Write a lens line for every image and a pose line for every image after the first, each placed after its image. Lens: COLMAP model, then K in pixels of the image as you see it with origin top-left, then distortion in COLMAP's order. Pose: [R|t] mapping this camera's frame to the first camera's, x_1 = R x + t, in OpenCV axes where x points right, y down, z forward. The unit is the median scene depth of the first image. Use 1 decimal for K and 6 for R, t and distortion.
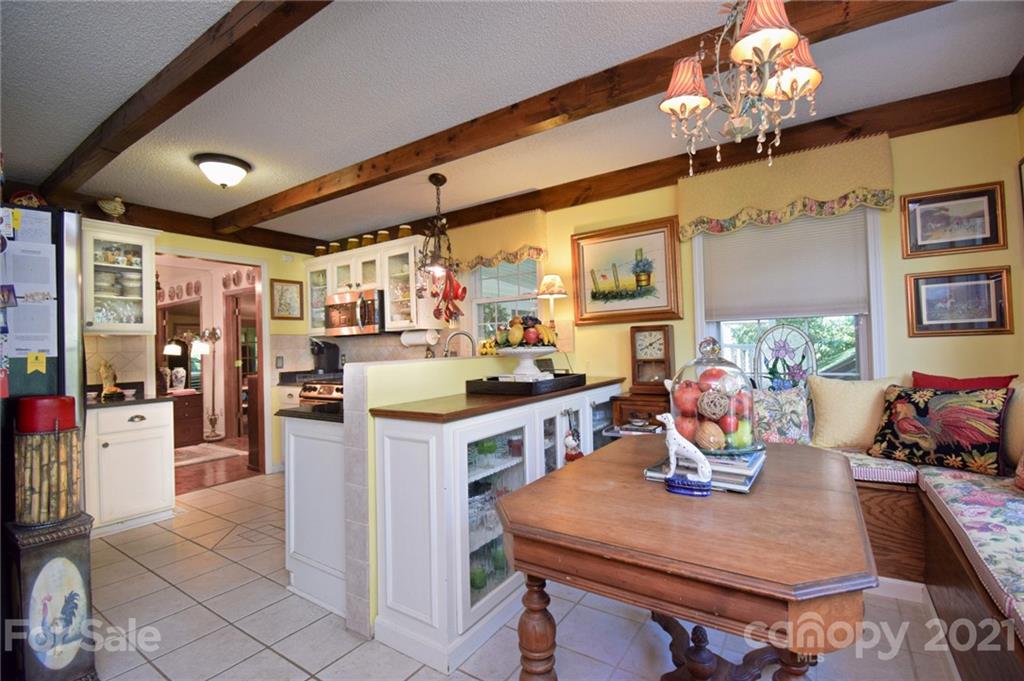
lens RADIAL K [[457.3, 0, 518.5], [0, 457.3, 338.6], [0, 0, 1]] dist [0.031249, -0.030157]
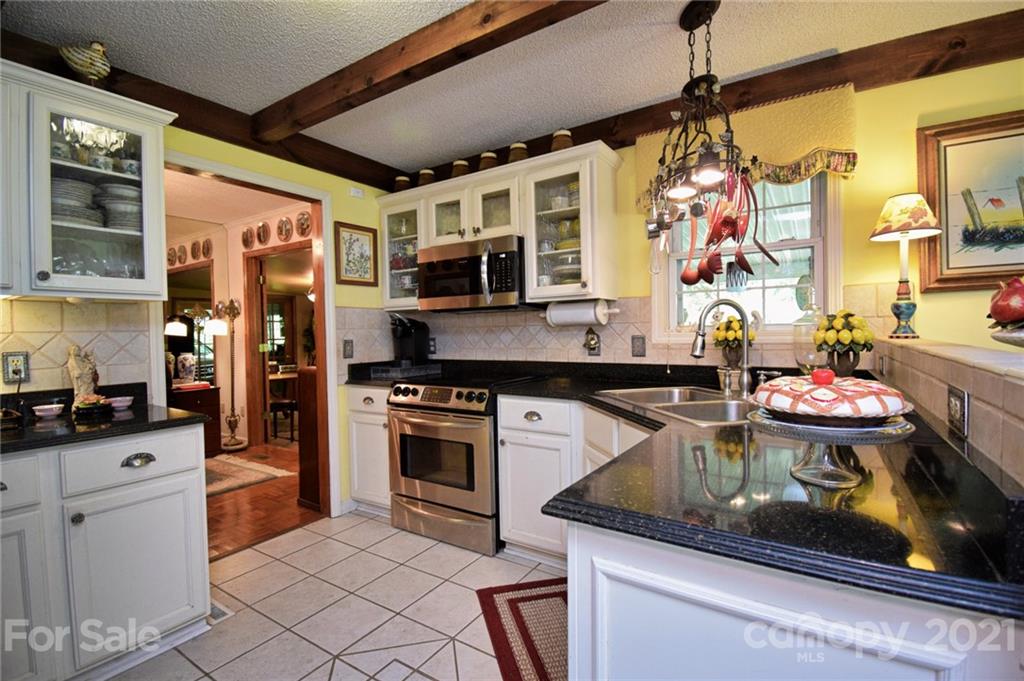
lens RADIAL K [[457.3, 0, 518.5], [0, 457.3, 338.6], [0, 0, 1]] dist [0.031249, -0.030157]
pose [[0.999832, 0.009324, 0.015789, -0.306896], [-0.009890, 0.999297, 0.036165, 0.010934], [-0.015441, -0.036316, 0.999221, 0.359617]]
